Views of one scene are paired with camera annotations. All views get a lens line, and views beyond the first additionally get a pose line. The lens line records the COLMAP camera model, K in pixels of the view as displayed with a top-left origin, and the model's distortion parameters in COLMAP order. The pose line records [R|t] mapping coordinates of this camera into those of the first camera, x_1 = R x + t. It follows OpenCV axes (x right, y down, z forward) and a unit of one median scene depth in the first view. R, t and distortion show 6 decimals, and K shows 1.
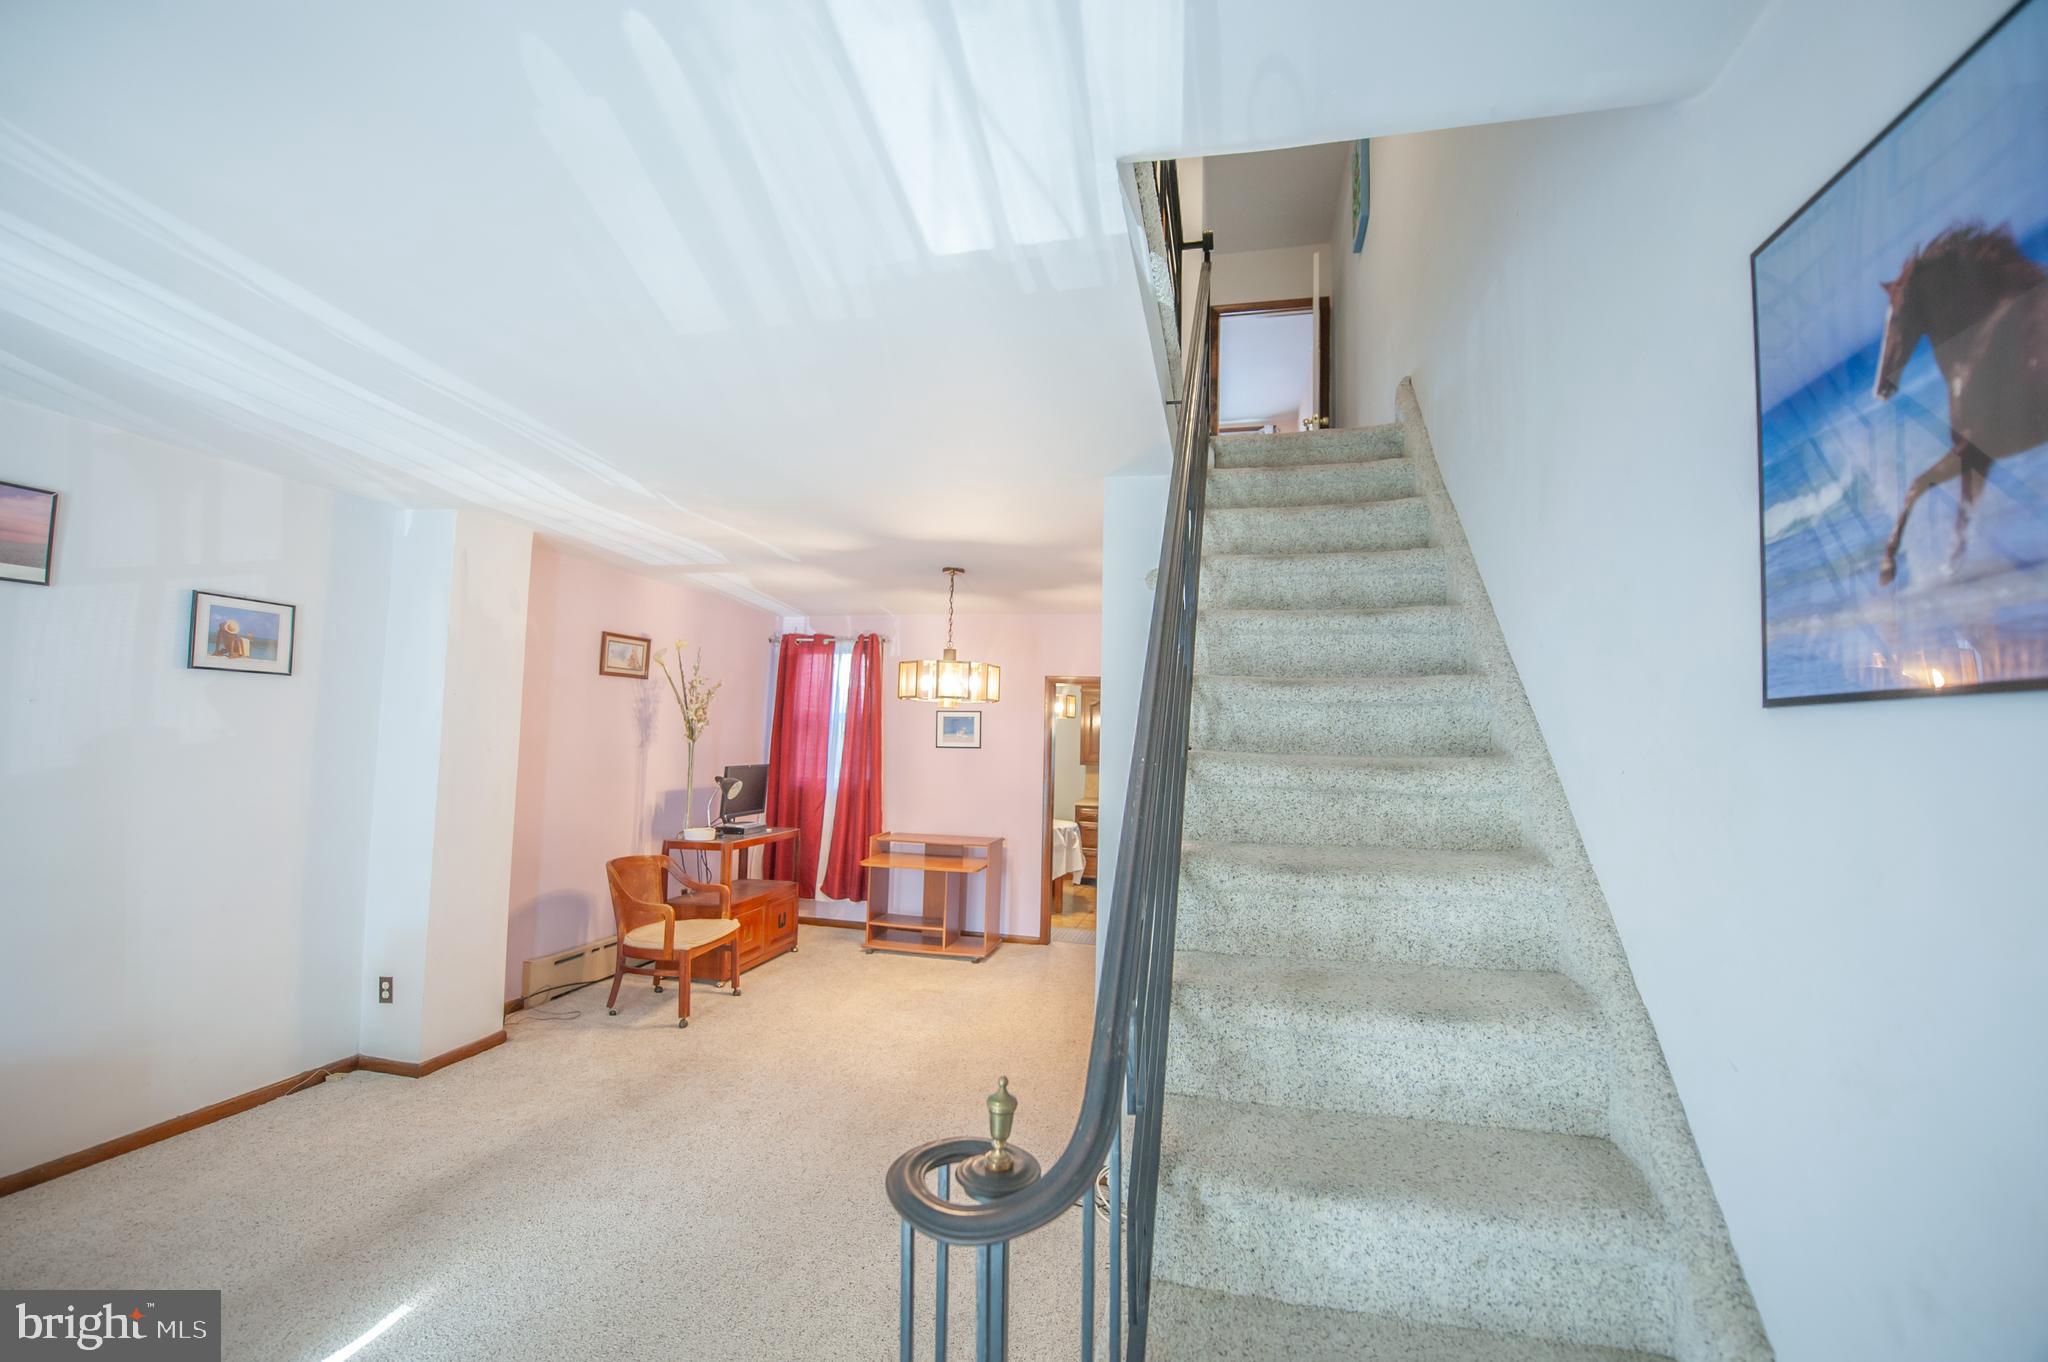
lens RADIAL K [[860.6, 0, 1023.0], [0, 860.6, 703.9], [0, 0, 1]] dist [-0.001636, -0.008292]
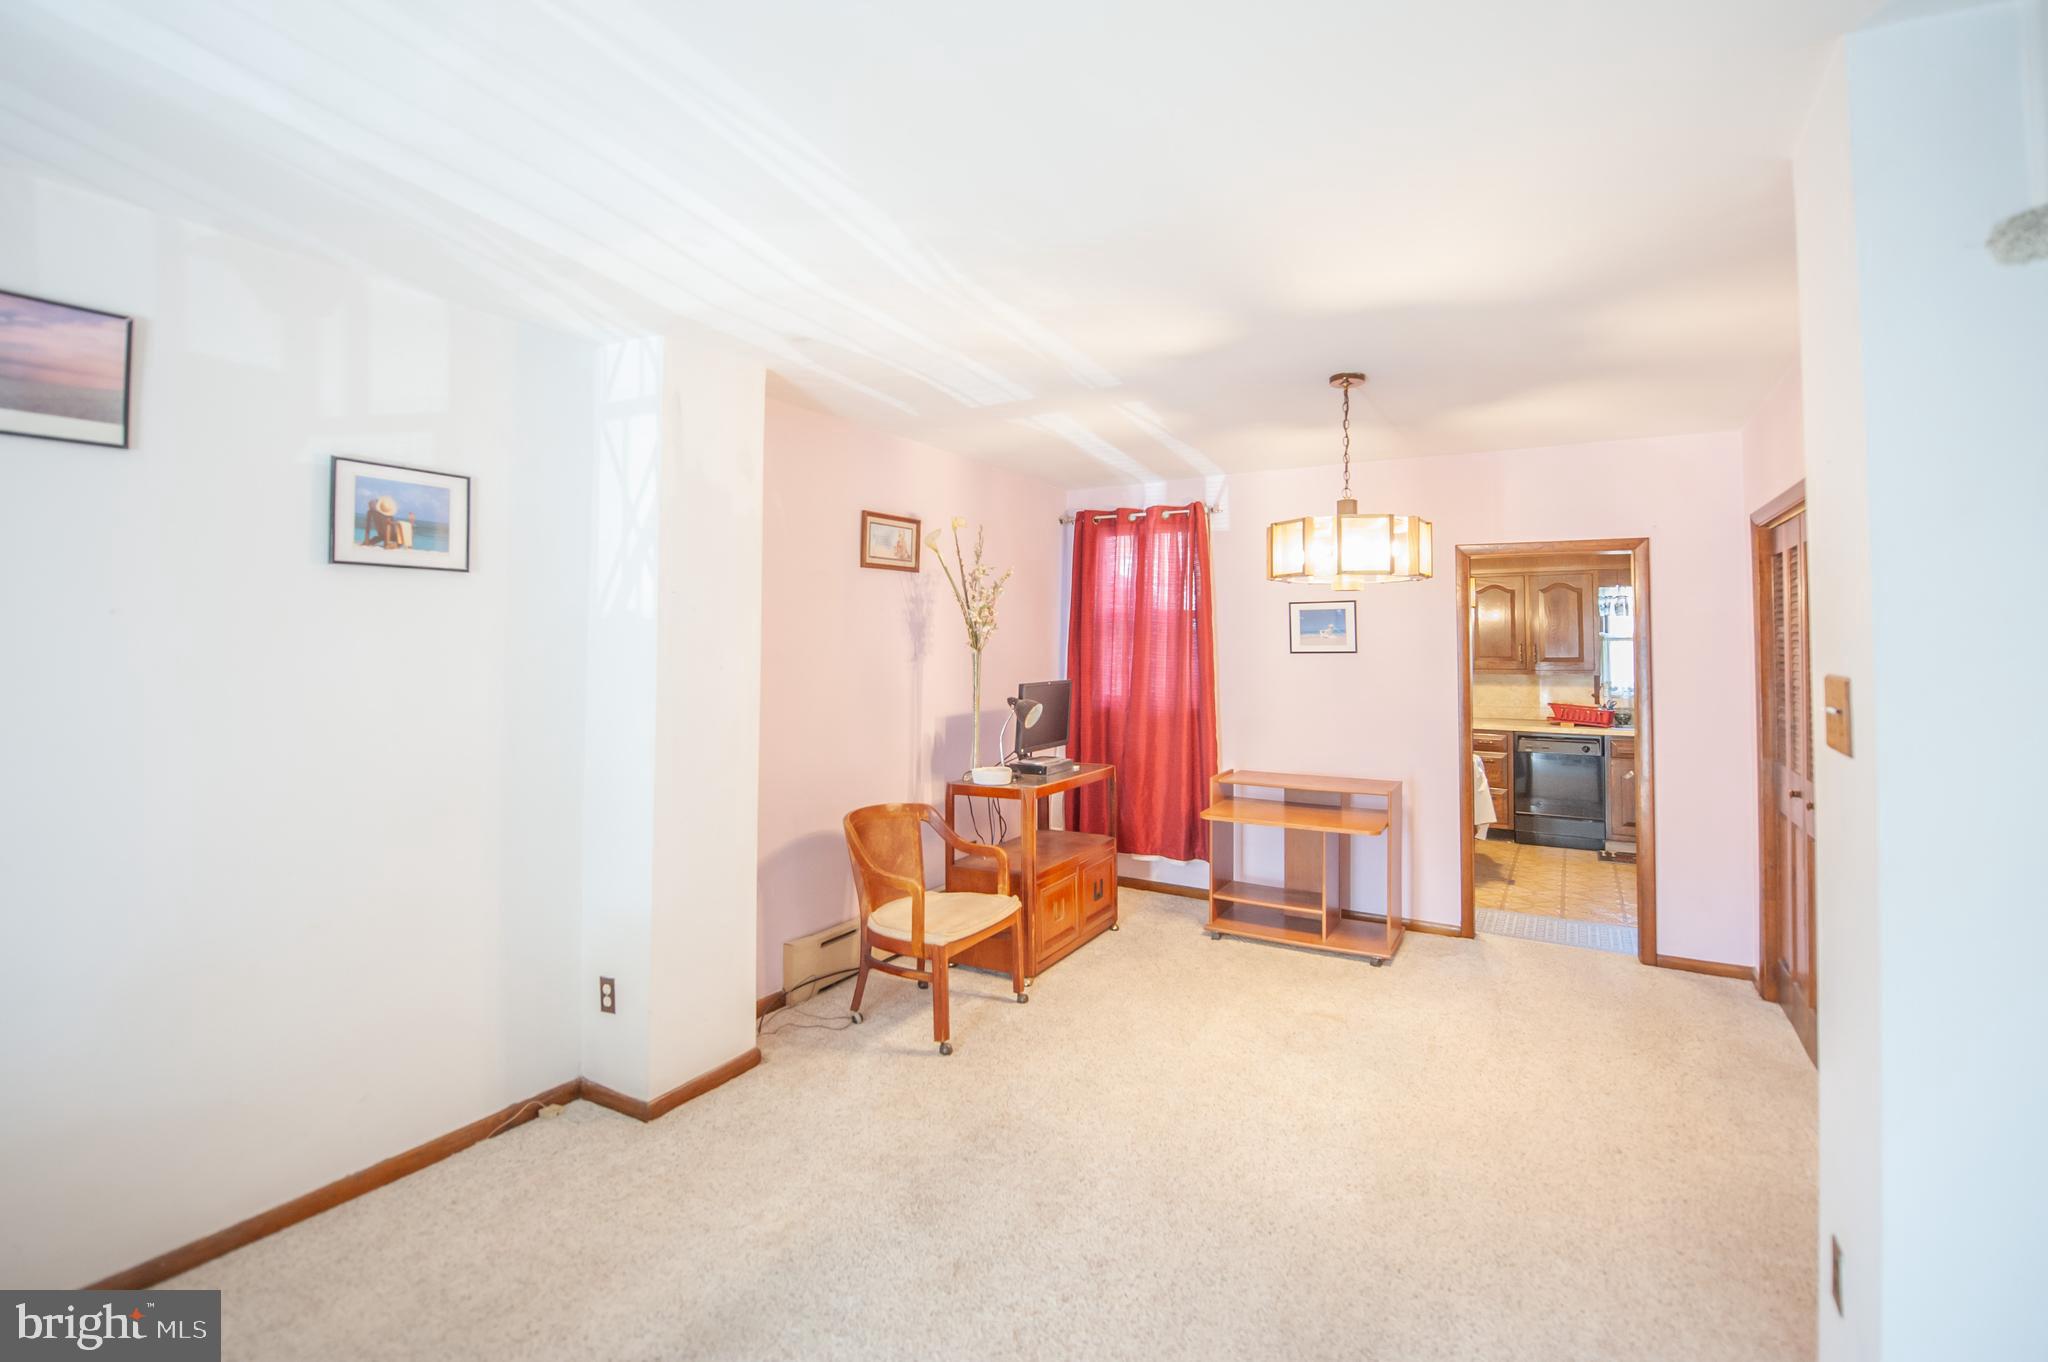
lens RADIAL K [[928.1, 0, 1025.2], [0, 928.1, 643.2], [0, 0, 1]] dist [0.000518, -0.000084]
pose [[0.955730, -0.024278, -0.293243, -0.107162], [0.035107, 0.998880, 0.031720, 0.012282], [0.292144, -0.040611, 0.955512, 0.239952]]
